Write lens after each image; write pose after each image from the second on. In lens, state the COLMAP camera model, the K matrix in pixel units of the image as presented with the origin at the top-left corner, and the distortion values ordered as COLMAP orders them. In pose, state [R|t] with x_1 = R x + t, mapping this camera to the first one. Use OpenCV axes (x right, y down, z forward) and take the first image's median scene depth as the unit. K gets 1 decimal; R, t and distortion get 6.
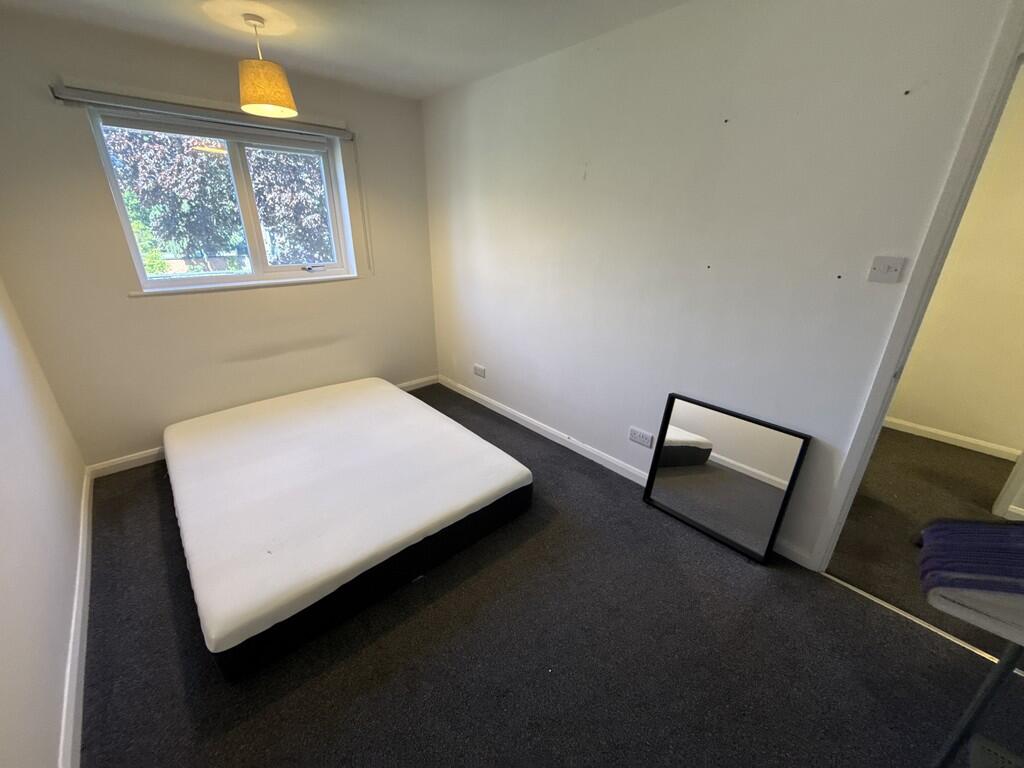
lens RADIAL K [[407.8, 0, 512.9], [0, 407.8, 385.0], [0, 0, 1]] dist [-0.001821, -0.000152]
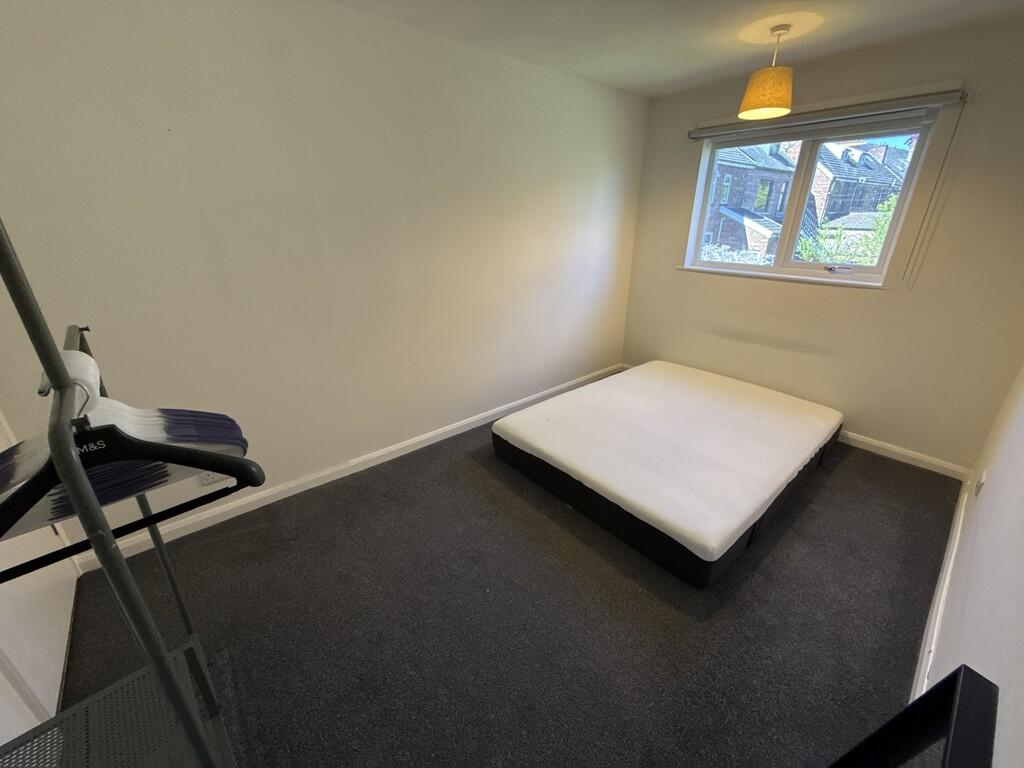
lens RADIAL K [[407.8, 0, 512.3], [0, 407.8, 383.7], [0, 0, 1]] dist [-0.001821, -0.000152]
pose [[-0.032822, 0.371456, -0.927870, 0.672553], [-0.370298, 0.857782, 0.356497, -0.188550], [0.928333, 0.355289, 0.109396, 0.496690]]
